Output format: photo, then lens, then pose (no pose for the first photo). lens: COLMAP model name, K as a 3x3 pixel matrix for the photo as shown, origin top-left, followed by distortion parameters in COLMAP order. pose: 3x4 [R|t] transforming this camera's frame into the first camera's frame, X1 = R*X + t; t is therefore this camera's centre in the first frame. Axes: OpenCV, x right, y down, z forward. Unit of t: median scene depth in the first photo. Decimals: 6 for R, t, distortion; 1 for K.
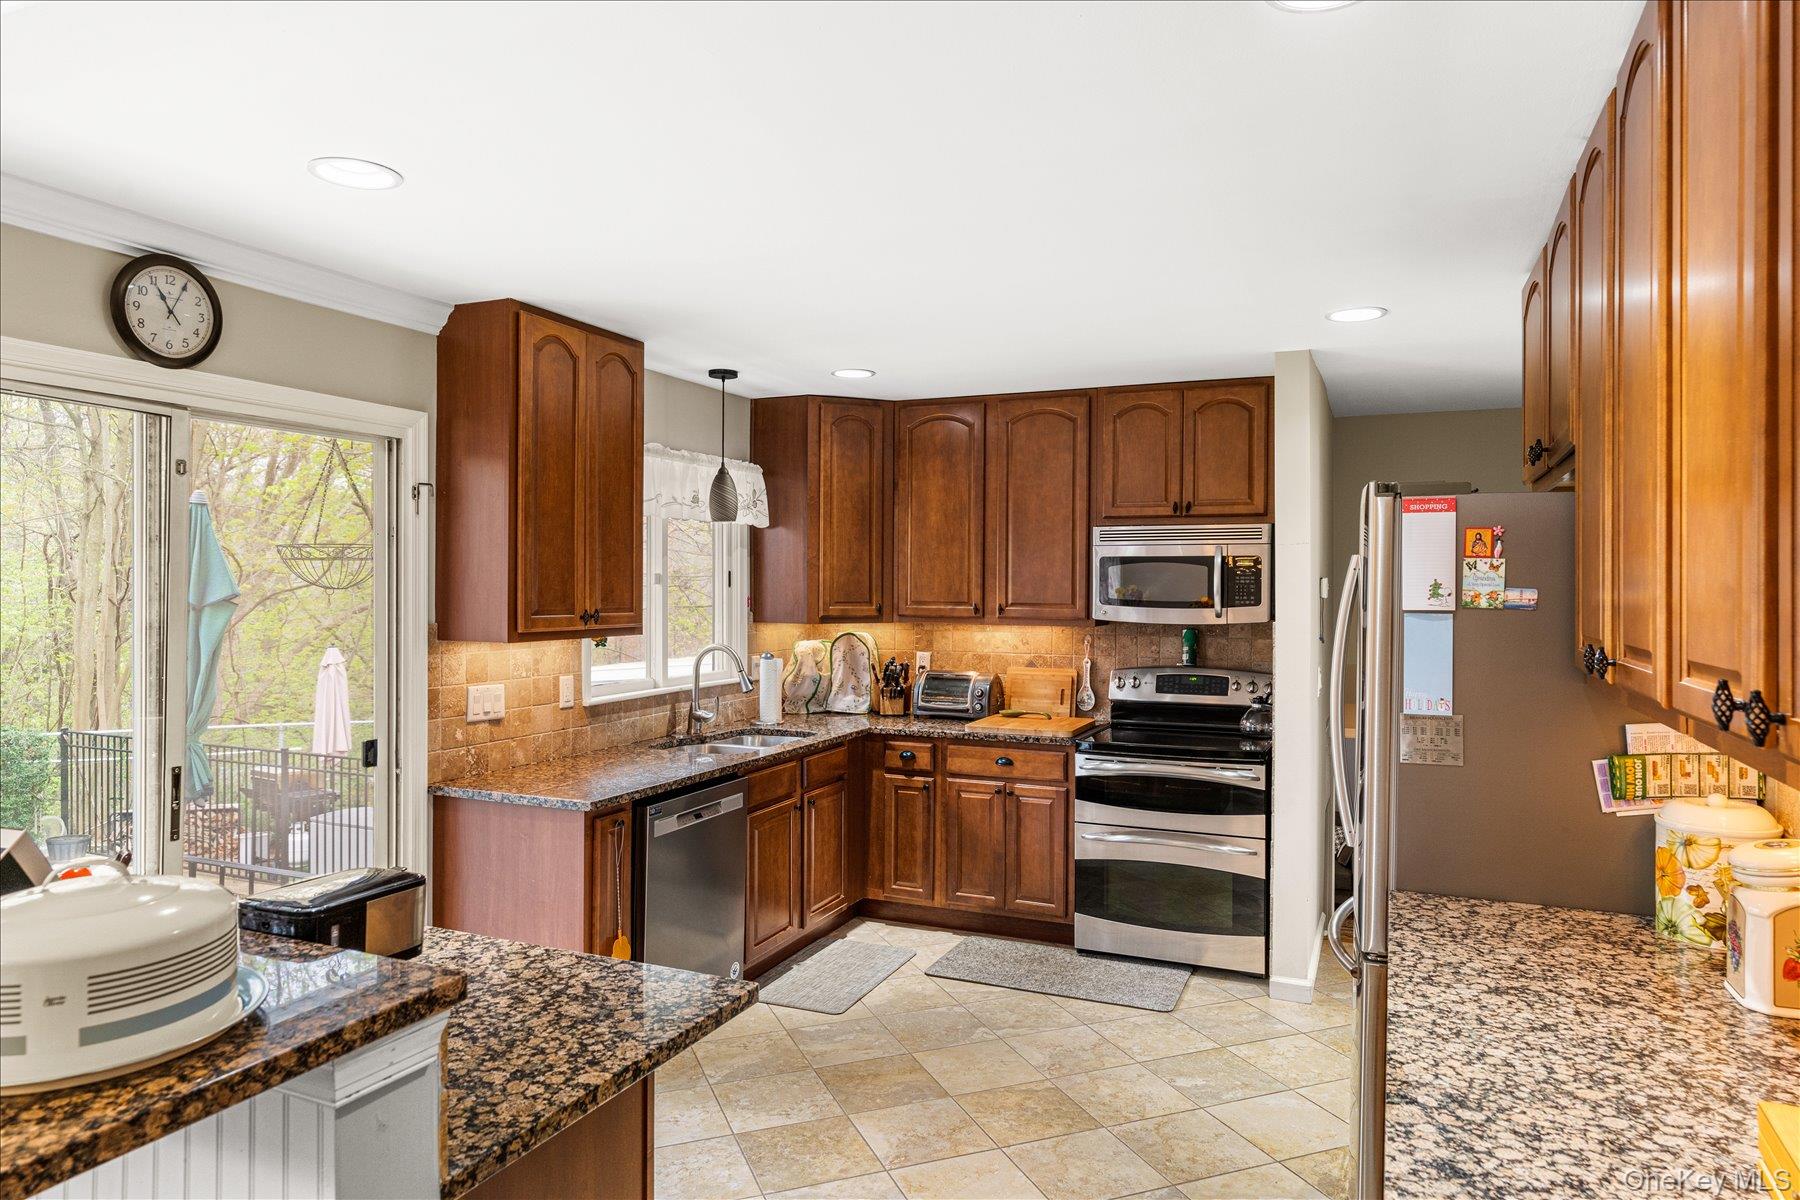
lens RADIAL K [[1125.6, 0, 901.9], [0, 1125.6, 590.2], [0, 0, 1]] dist [-0.001705, 0.001527]
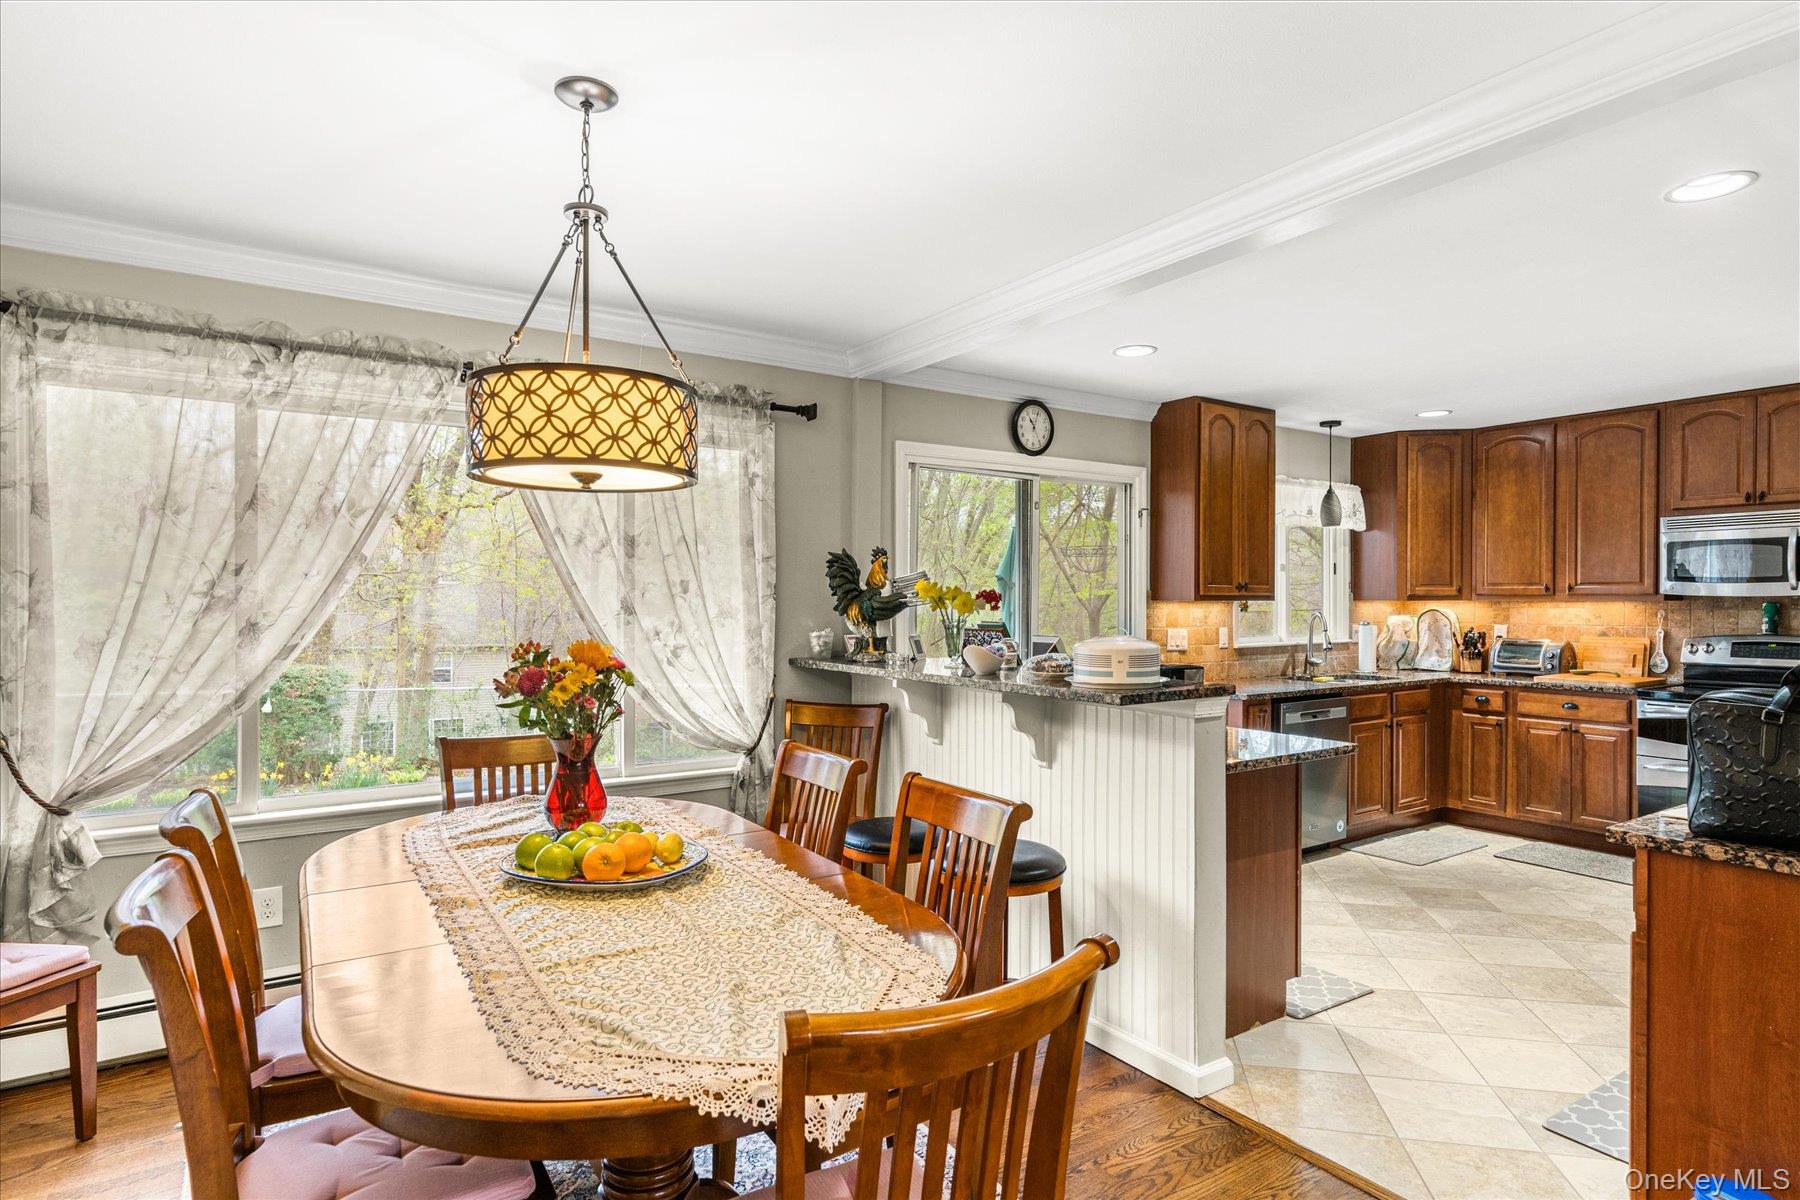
lens RADIAL K [[964.2, 0, 902.1], [0, 964.2, 608.0], [0, 0, 1]] dist [-0.003417, 0.003253]
pose [[0.842966, -0.000113, -0.537967, 0.045620], [0.001558, 0.999996, 0.002232, 0.043051], [0.537965, -0.002720, 0.842963, -0.360038]]
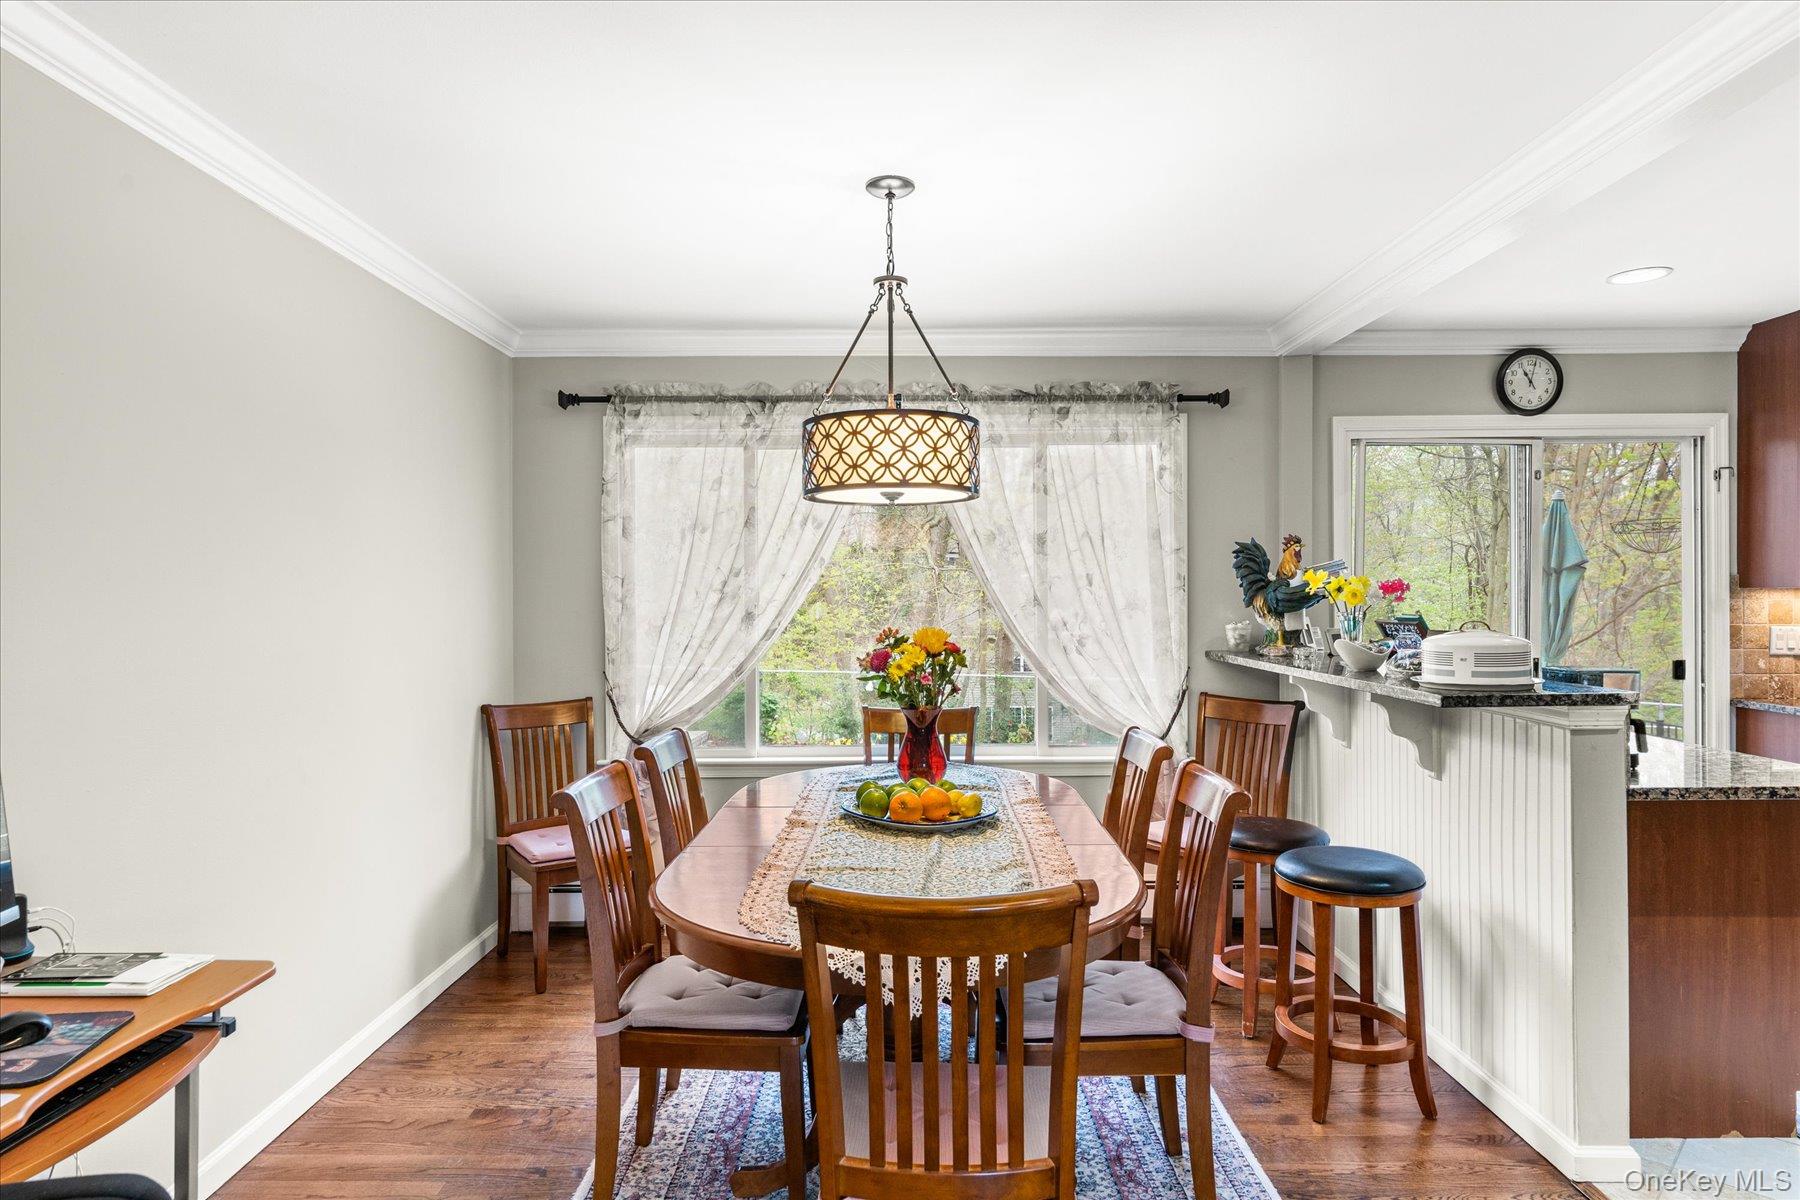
lens RADIAL K [[1032.8, 0, 901.2], [0, 1032.8, 599.4], [0, 0, 1]] dist [-0.000776, 0.002844]
pose [[0.406706, -0.001924, -0.913557, 0.230725], [0.005530, 0.999985, 0.000355, 0.042858], [0.913543, -0.005197, 0.406710, -0.297636]]
